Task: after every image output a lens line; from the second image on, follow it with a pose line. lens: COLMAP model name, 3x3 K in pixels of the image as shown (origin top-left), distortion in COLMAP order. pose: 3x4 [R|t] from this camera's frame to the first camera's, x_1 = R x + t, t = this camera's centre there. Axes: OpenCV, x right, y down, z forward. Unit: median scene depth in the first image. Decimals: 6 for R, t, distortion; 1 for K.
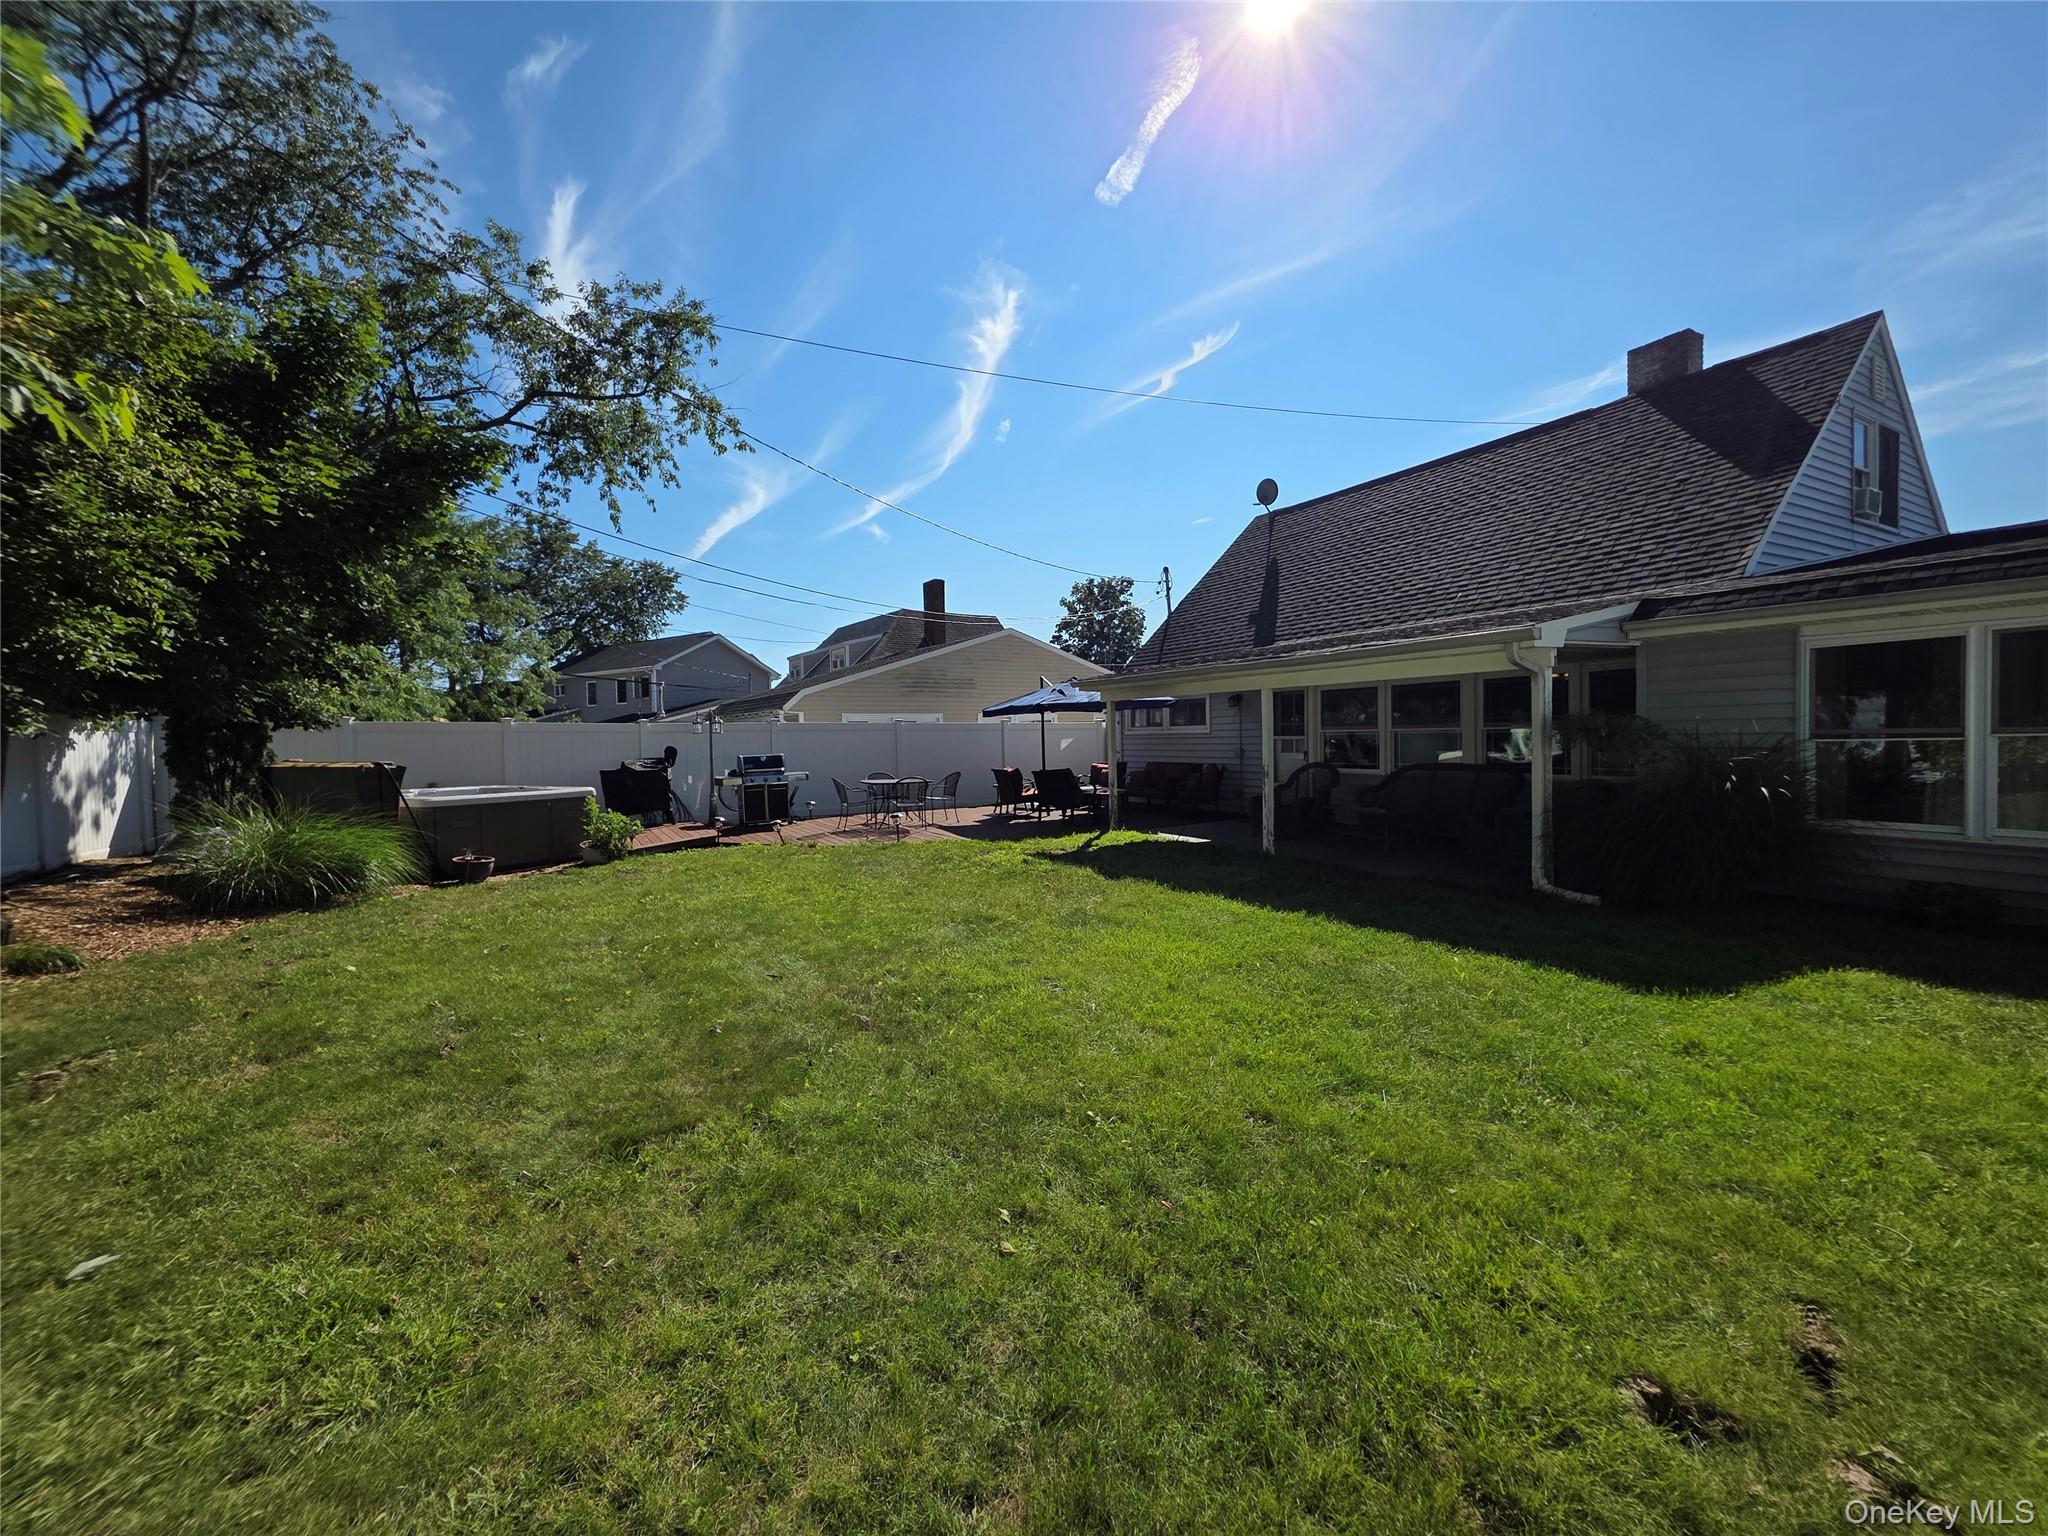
lens RADIAL K [[827.4, 0, 1030.3], [0, 827.4, 759.9], [0, 0, 1]] dist [0.001113, -0.000010]
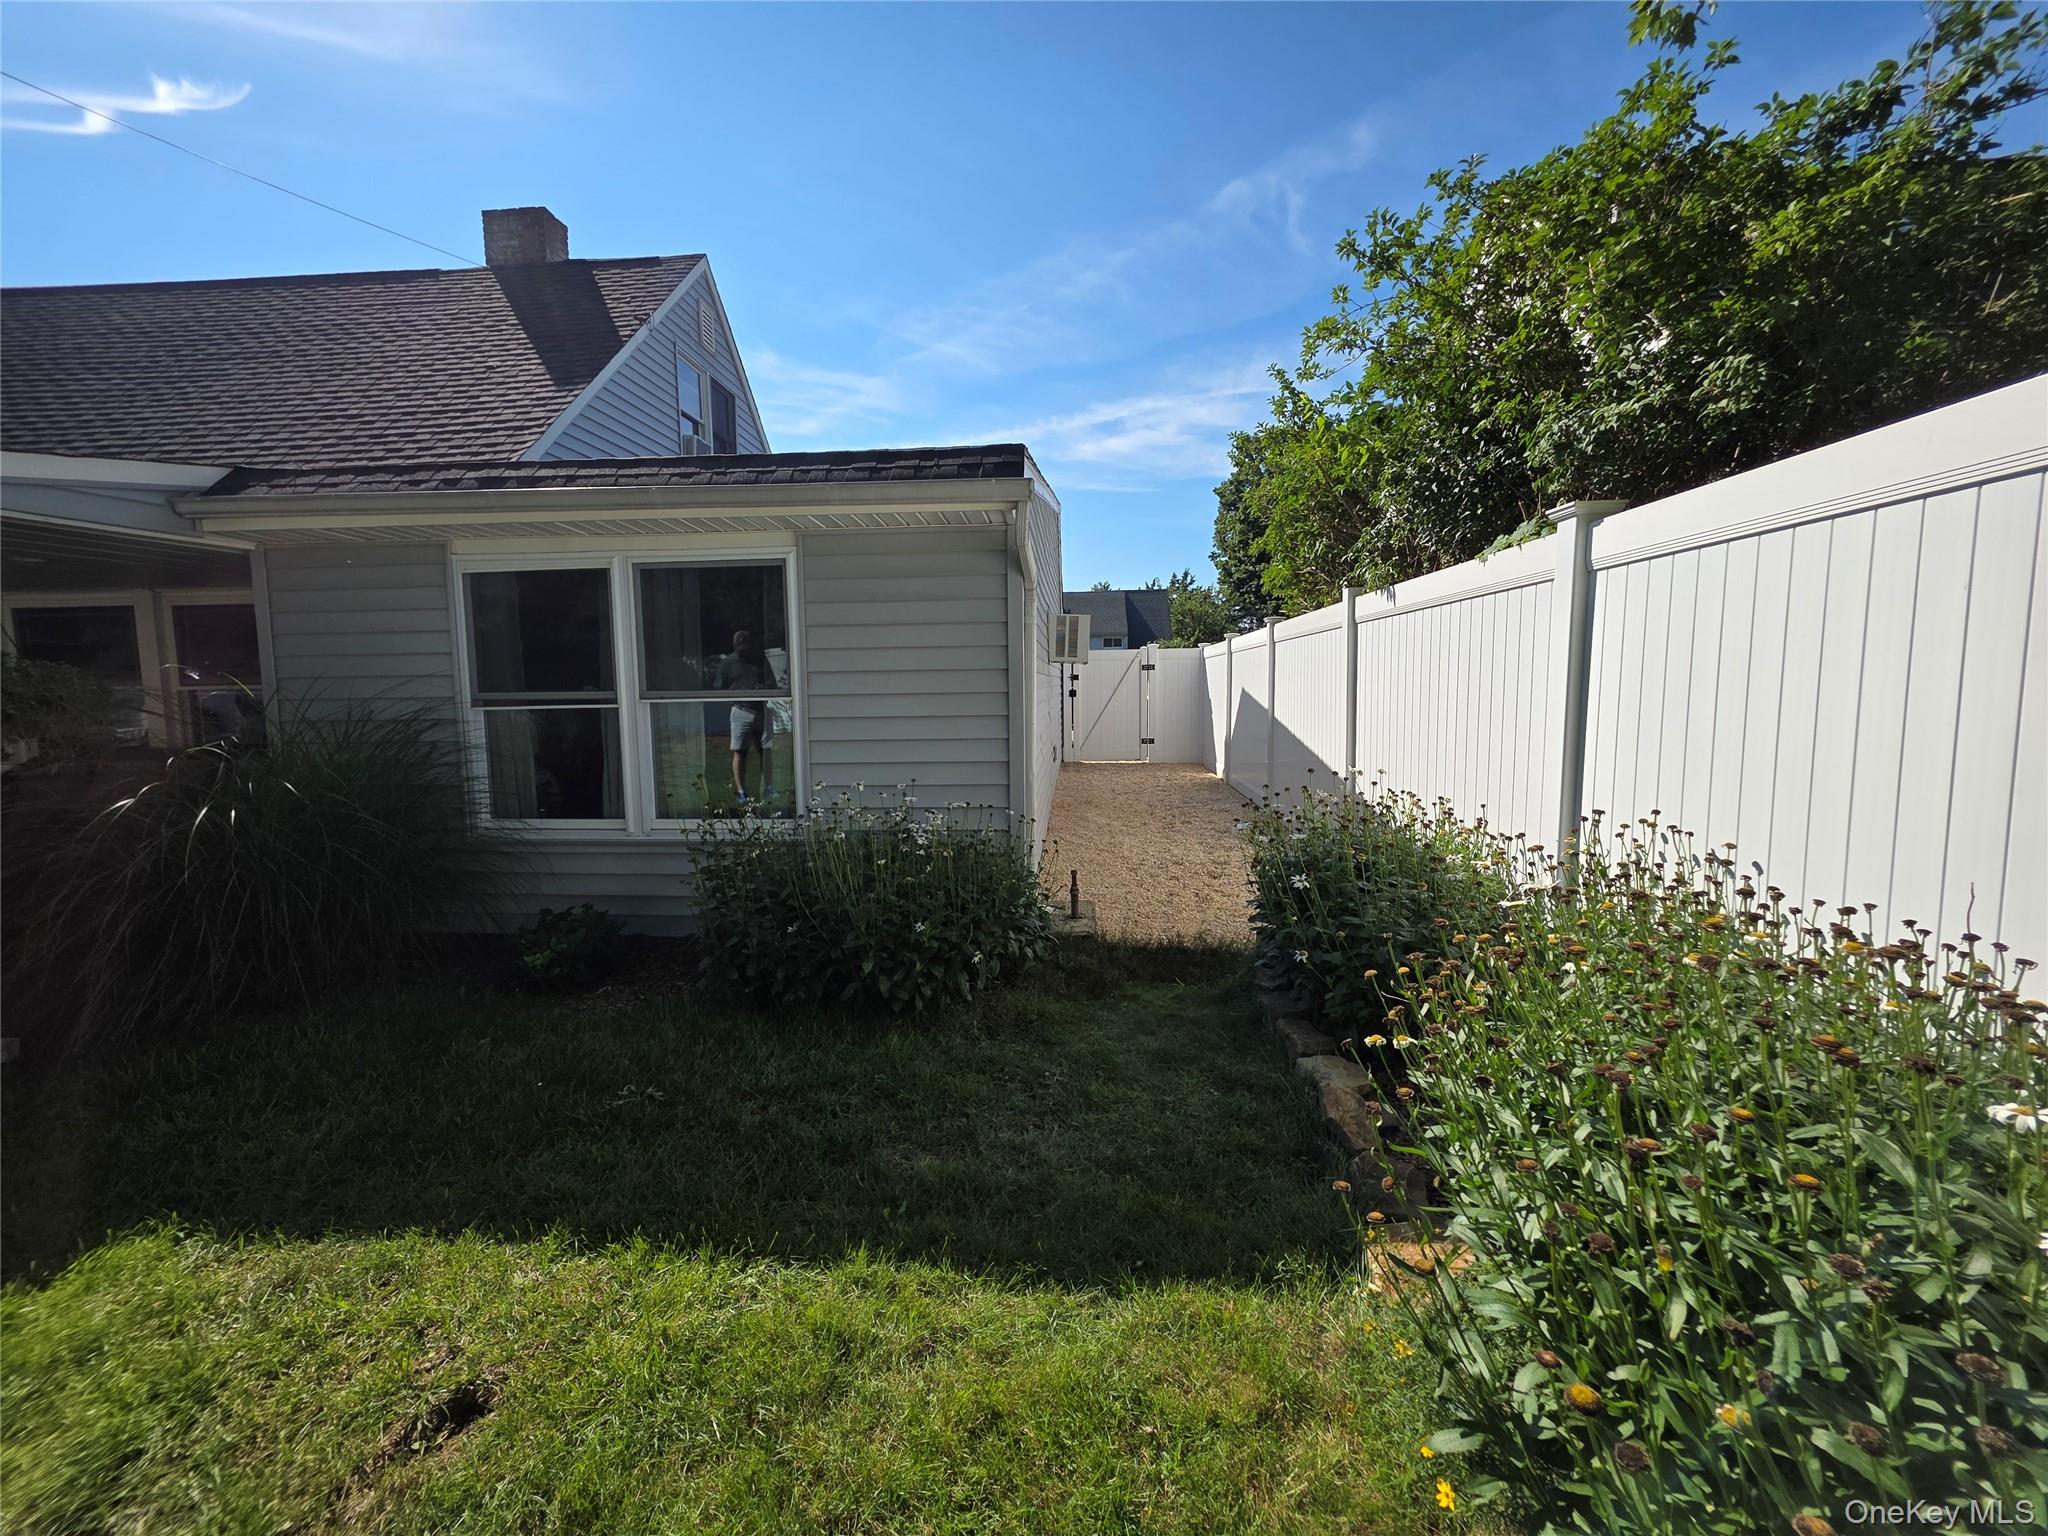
lens RADIAL K [[827.4, 0, 1030.3], [0, 827.4, 759.9], [0, 0, 1]] dist [0.001113, -0.000010]
pose [[0.547187, -0.061180, 0.834772, 0.551451], [0.019340, 0.997983, 0.060464, -0.011906], [-0.836787, -0.016940, 0.547266, 0.211187]]
